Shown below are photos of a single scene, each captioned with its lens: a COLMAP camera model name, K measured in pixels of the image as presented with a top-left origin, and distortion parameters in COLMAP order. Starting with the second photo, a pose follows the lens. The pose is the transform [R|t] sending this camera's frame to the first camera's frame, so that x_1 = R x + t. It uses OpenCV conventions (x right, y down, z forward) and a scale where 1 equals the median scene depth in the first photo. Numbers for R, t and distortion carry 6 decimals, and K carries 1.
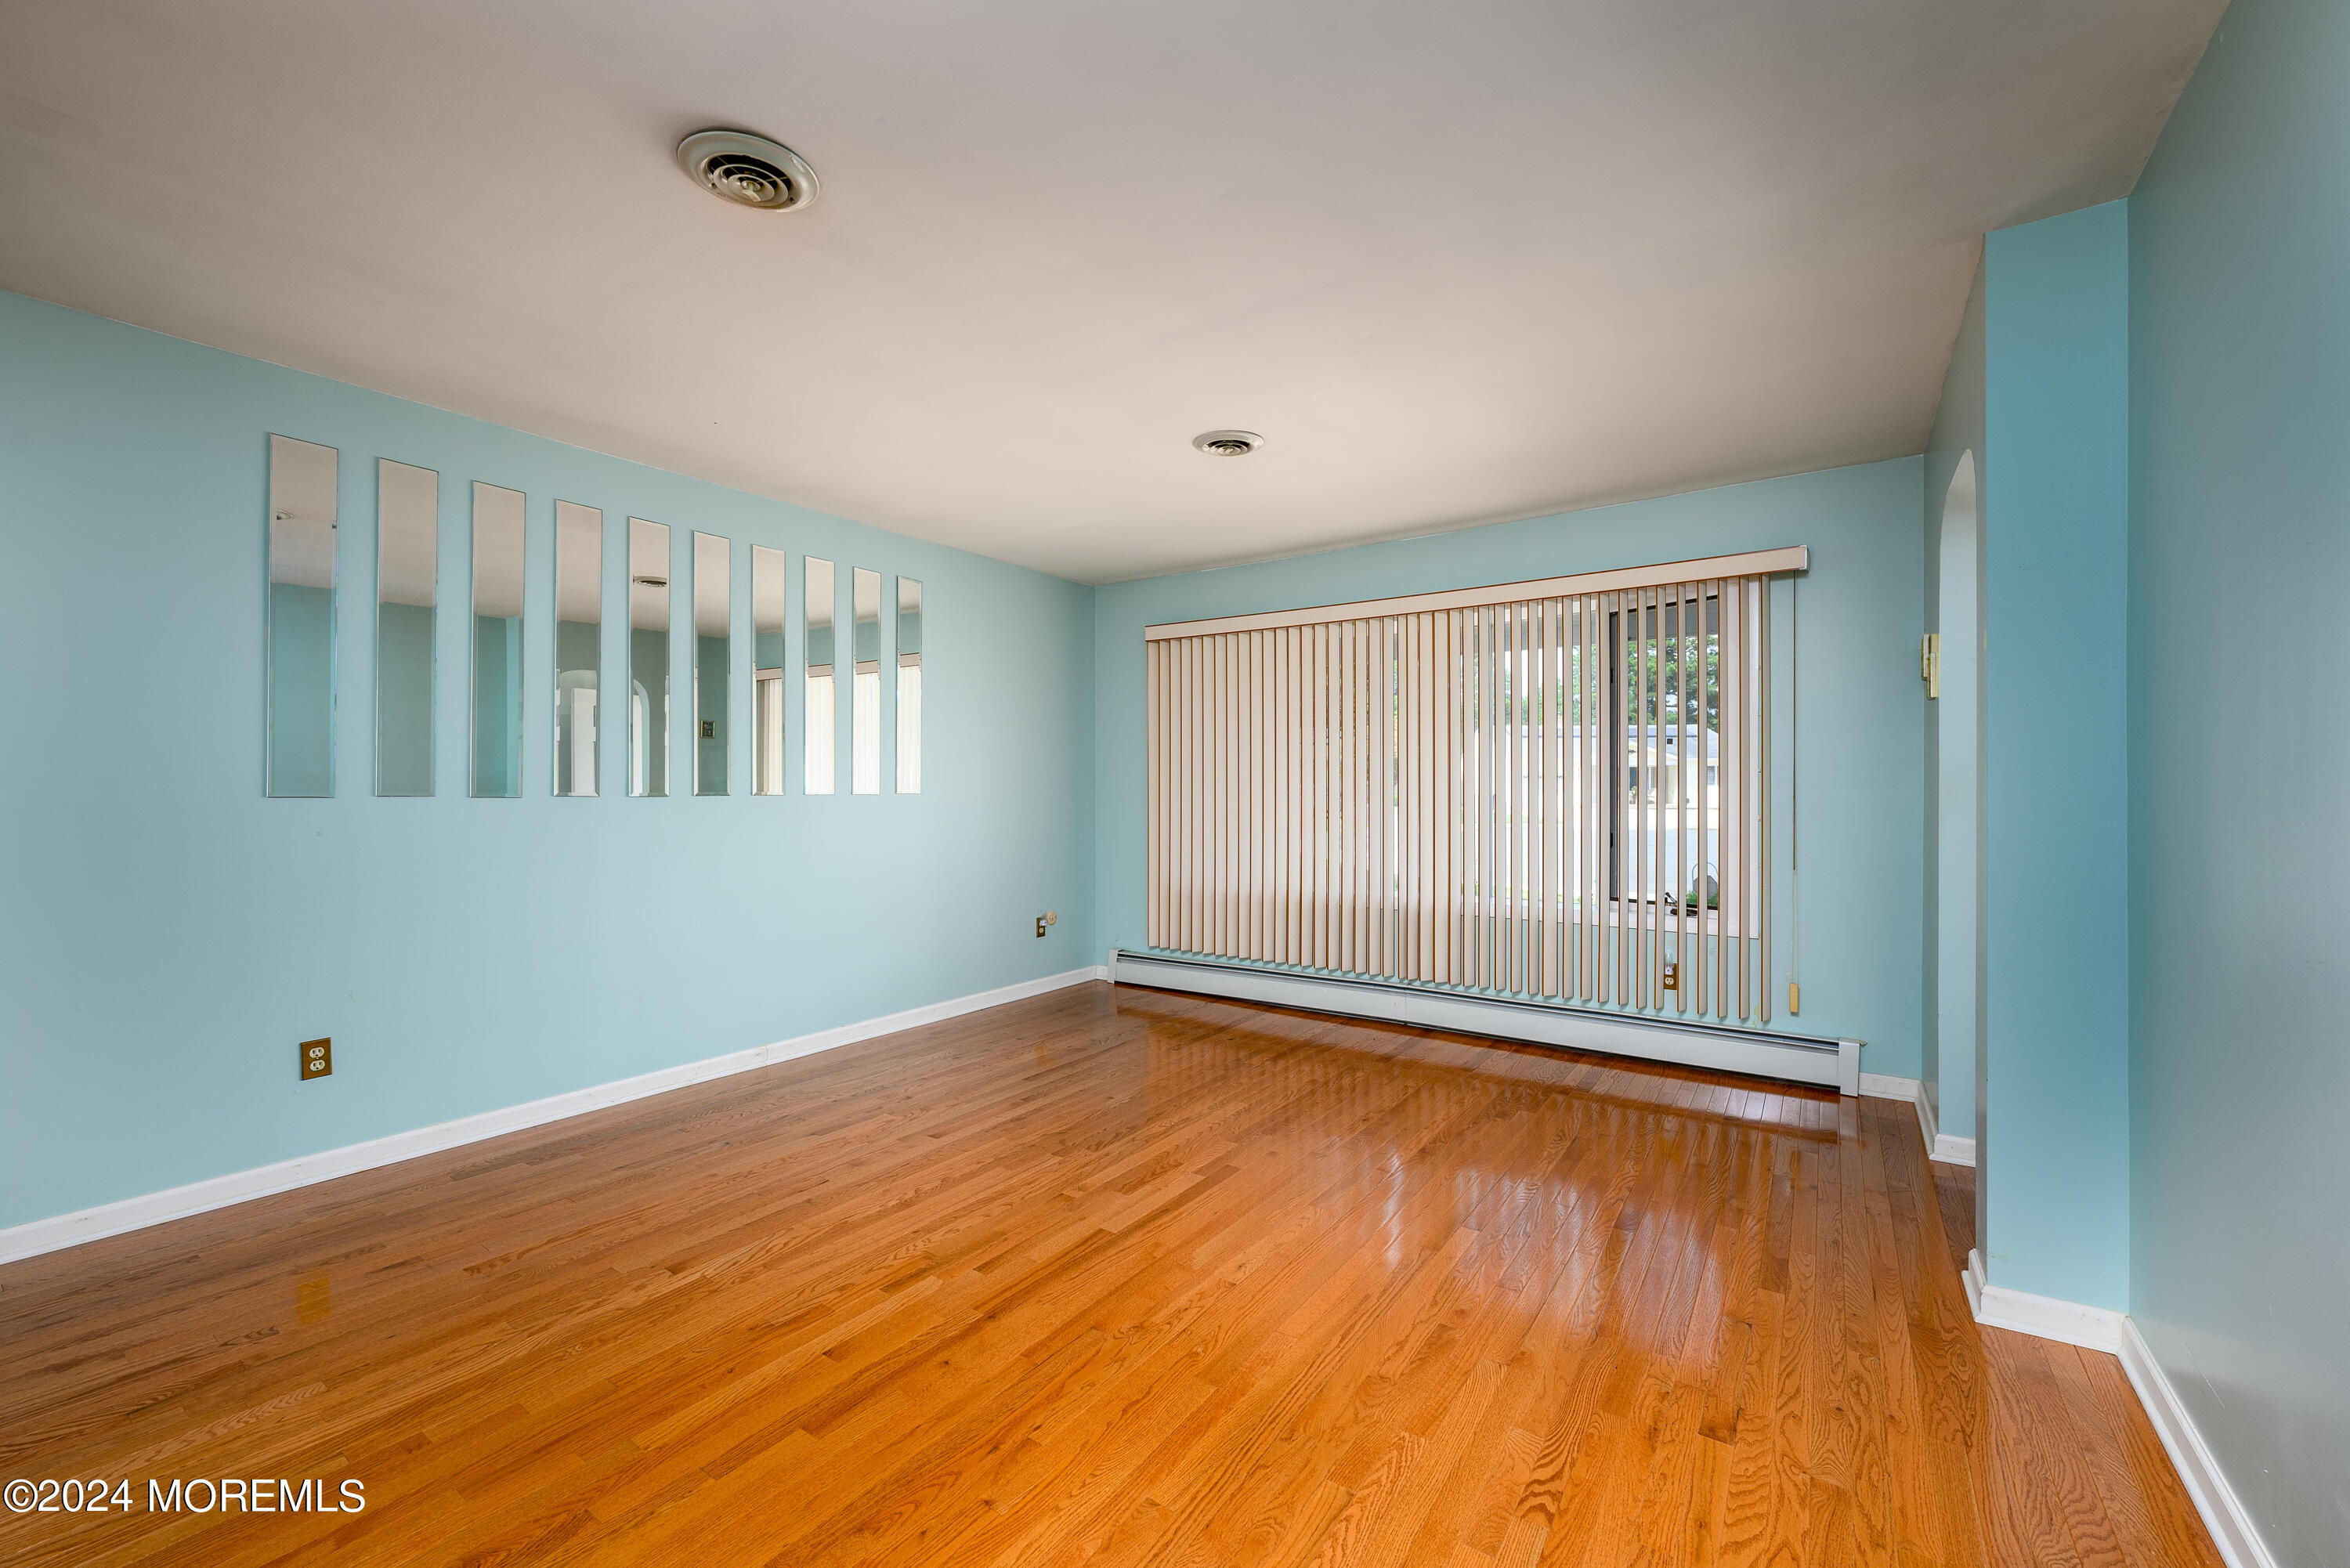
lens RADIAL K [[932.6, 0, 1169.5], [0, 932.6, 803.7], [0, 0, 1]] dist [0.001293, -0.000018]
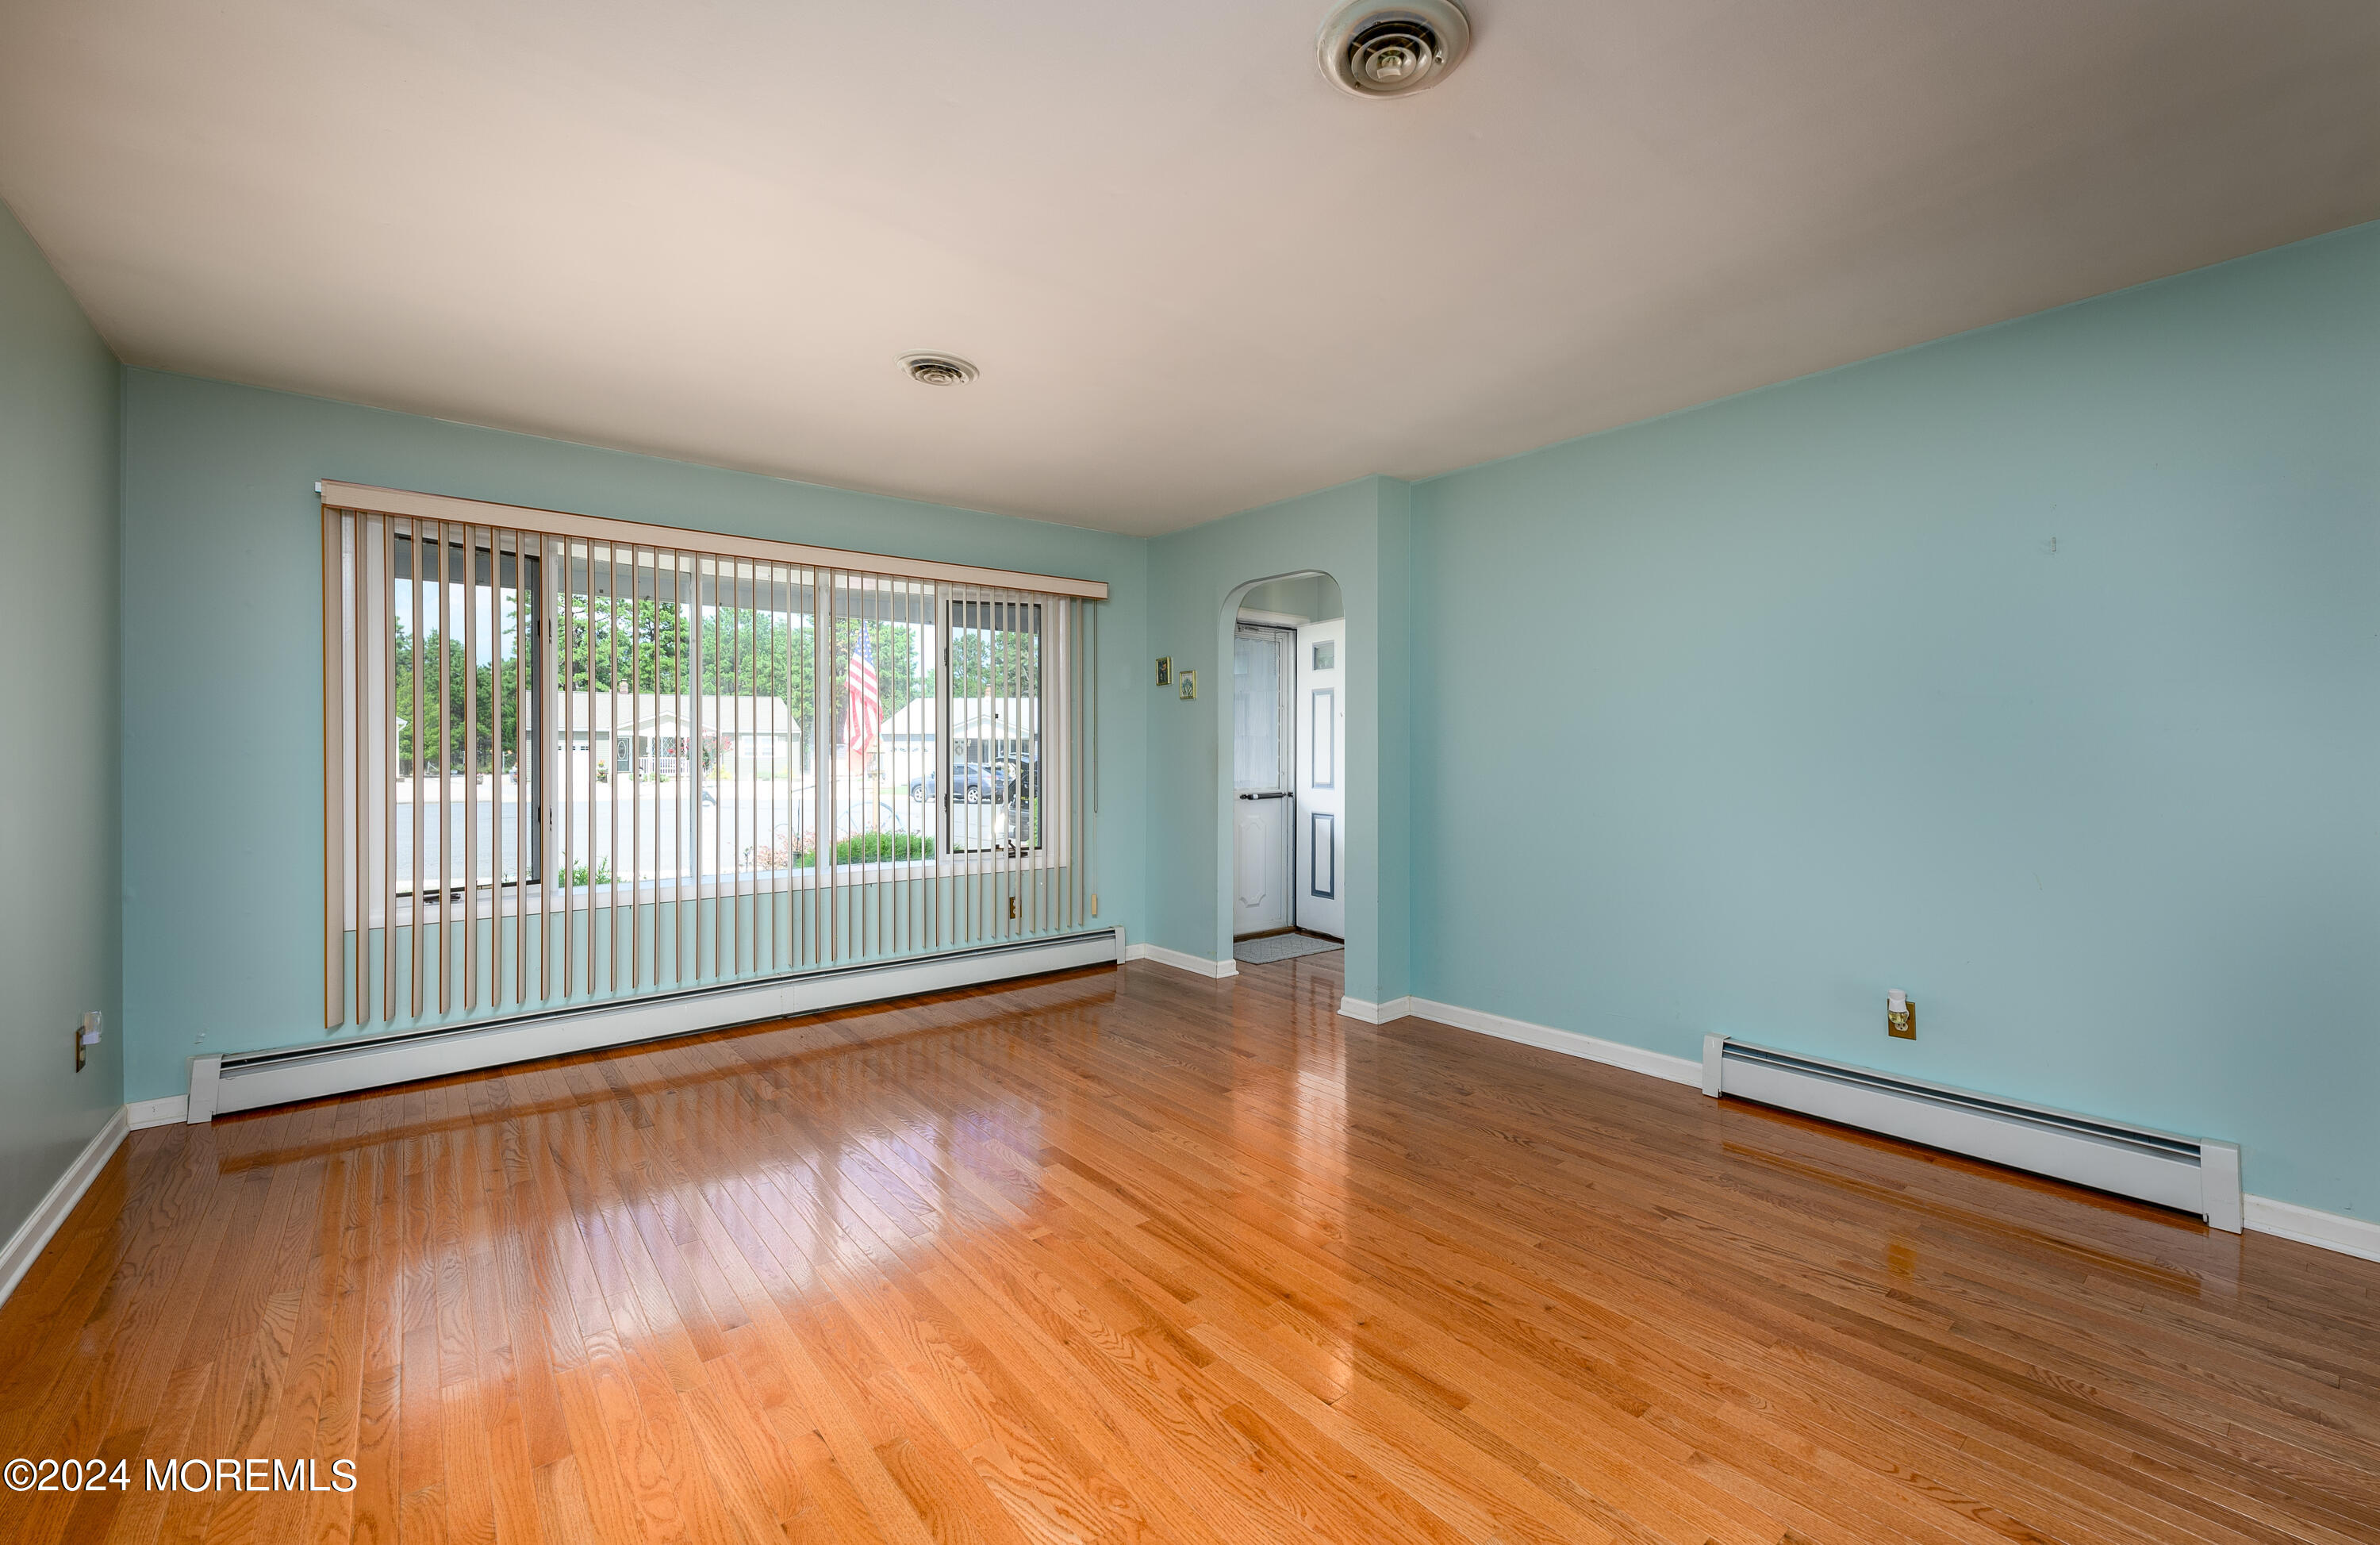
lens RADIAL K [[967.5, 0, 1192.3], [0, 967.5, 753.5], [0, 0, 1]] dist [-0.001236, 0.000055]
pose [[0.267074, -0.001395, 0.963675, -0.662827], [0.019379, 0.999805, -0.003924, -0.008161], [-0.963481, 0.019723, 0.267049, 0.453700]]
